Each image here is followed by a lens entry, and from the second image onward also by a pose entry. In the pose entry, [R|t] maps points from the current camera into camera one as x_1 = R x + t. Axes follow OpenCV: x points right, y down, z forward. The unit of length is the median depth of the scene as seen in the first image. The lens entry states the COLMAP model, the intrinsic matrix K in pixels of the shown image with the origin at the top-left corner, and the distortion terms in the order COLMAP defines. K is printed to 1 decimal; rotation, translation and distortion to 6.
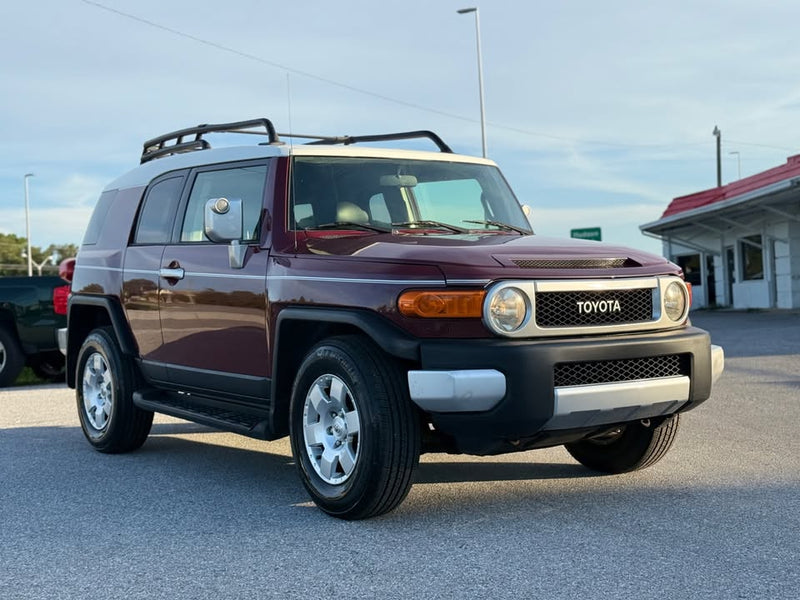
lens RADIAL K [[1128.3, 0, 400.0], [0, 1128.3, 300.0], [0, 0, 1]] dist [0.175794, -0.298815]
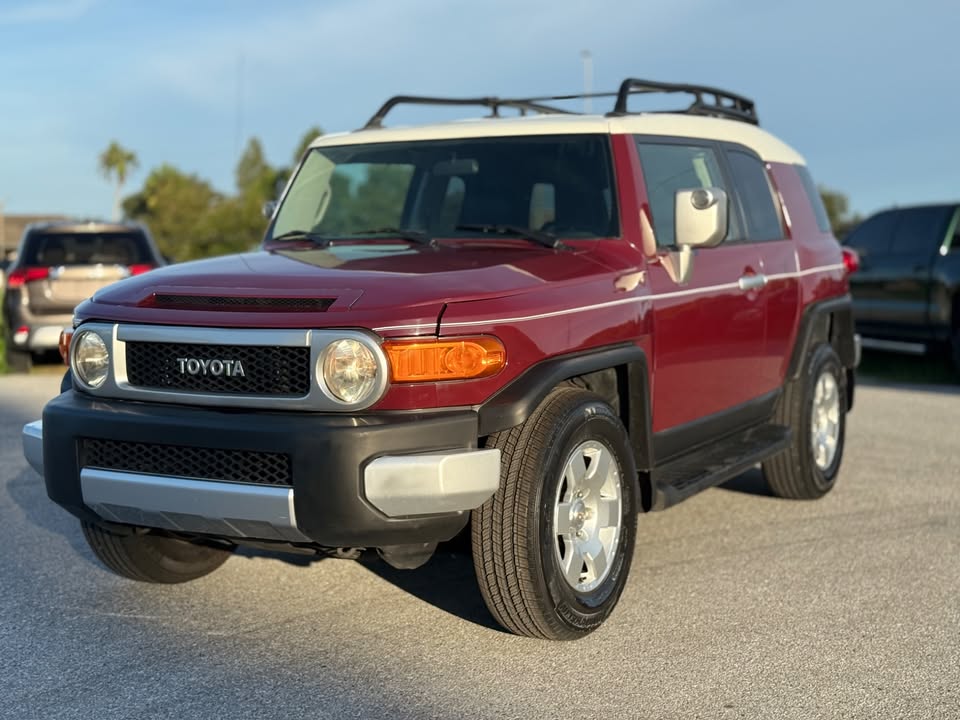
lens RADIAL K [[1354.0, 0, 480.0], [0, 1354.0, 360.0], [0, 0, 1]] dist [0.175794, -0.298815]
pose [[0.413260, 0.096972, -0.905435, 0.882701], [-0.019279, 0.995023, 0.097767, -0.073663], [0.910409, -0.022948, 0.413073, 0.705078]]
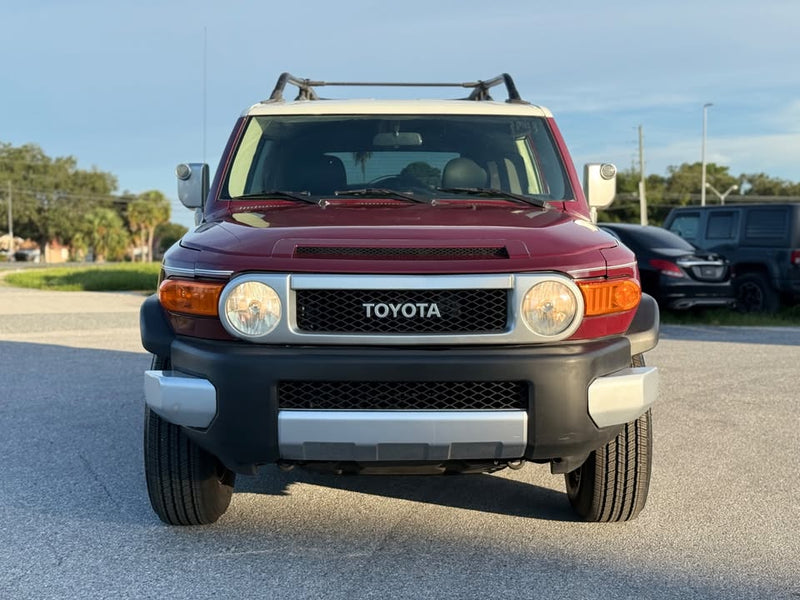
lens RADIAL K [[1128.3, 0, 400.0], [0, 1128.3, 300.0], [0, 0, 1]] dist [0.175794, -0.298815]
pose [[0.818119, 0.067360, -0.571091, 0.540890], [-0.031244, 0.996856, 0.072820, -0.050546], [0.574200, -0.041732, 0.817651, 0.321086]]
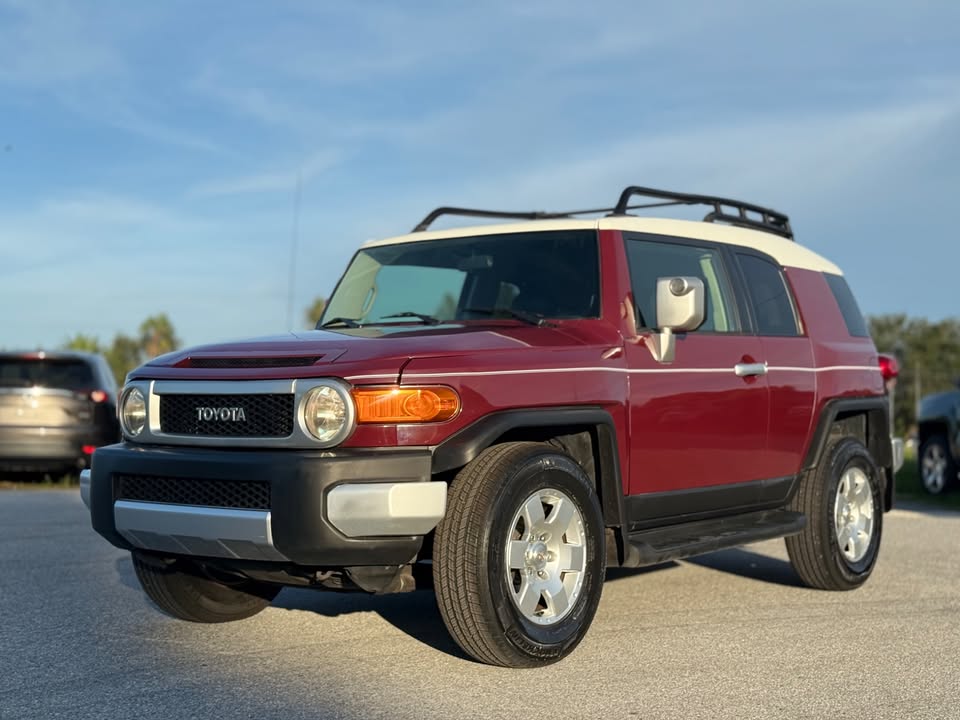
lens RADIAL K [[1354.0, 0, 480.0], [0, 1354.0, 360.0], [0, 0, 1]] dist [0.175794, -0.298815]
pose [[0.276679, -0.004395, -0.960952, 1.037706], [-0.030957, 0.999430, -0.013484, -0.022769], [0.960464, 0.033479, 0.276386, 0.794448]]
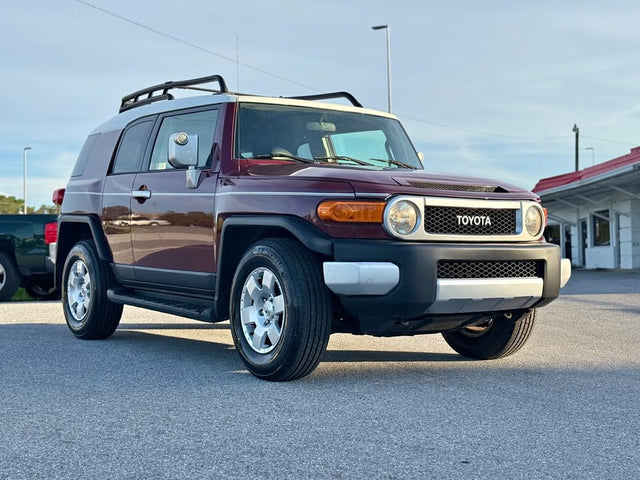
lens RADIAL K [[902.7, 0, 320.0], [0, 902.7, 240.0], [0, 0, 1]] dist [0.175794, -0.298815]
pose [[0.999530, 0.030635, -0.000612, 0.002475], [-0.030641, 0.999293, -0.021797, 0.048741], [-0.000057, 0.021806, 0.999762, -0.021505]]
